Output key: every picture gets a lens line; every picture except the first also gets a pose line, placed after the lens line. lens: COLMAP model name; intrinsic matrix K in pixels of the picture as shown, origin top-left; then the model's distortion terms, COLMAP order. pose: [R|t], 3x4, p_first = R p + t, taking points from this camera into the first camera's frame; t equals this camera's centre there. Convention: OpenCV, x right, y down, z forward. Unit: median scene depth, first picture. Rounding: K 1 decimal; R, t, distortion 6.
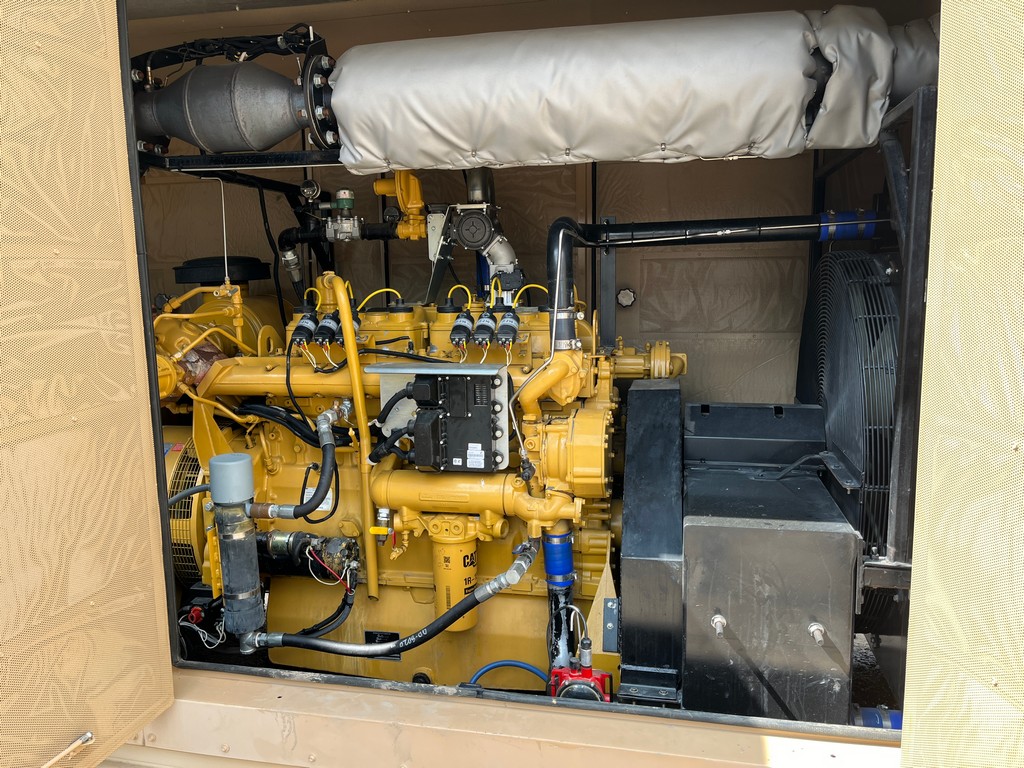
lens RADIAL K [[780.2, 0, 512.0], [0, 780.2, 384.0], [0, 0, 1]] dist [0.069846, -0.097013]
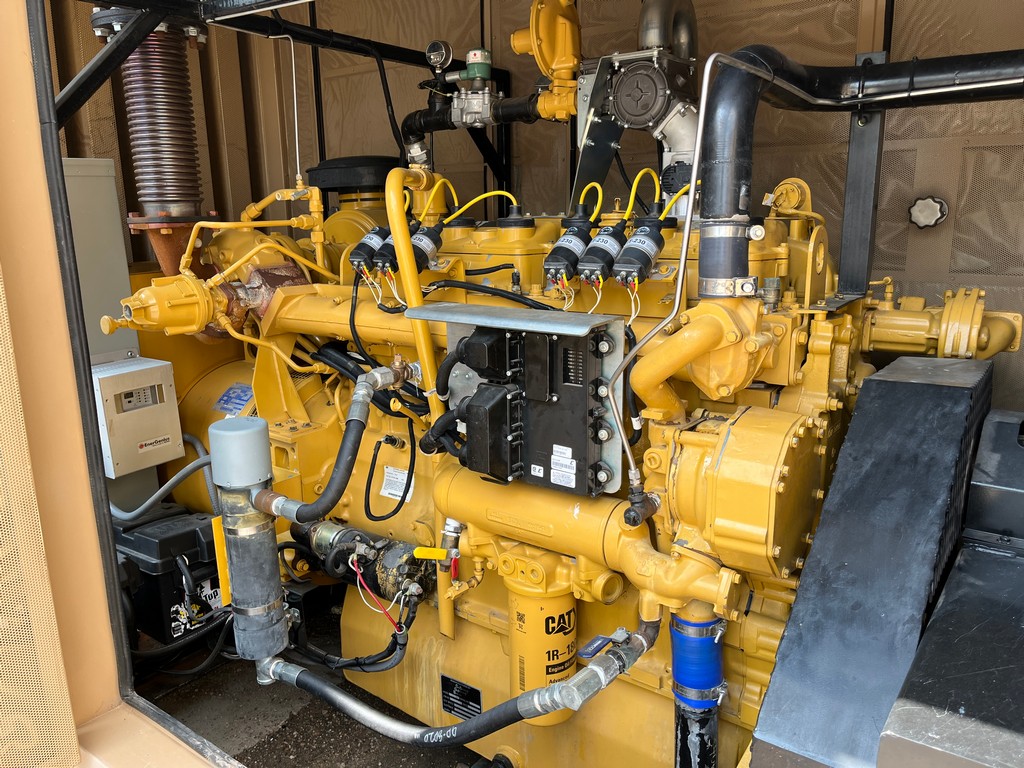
lens RADIAL K [[783.5, 0, 512.0], [0, 783.5, 382.2], [0, 0, 1]] dist [0.066558, -0.099083]
pose [[0.913048, 0.094460, -0.396763, 0.146825], [-0.061224, 0.993531, 0.095646, -0.027260], [0.403231, -0.063038, 0.912924, 0.421320]]
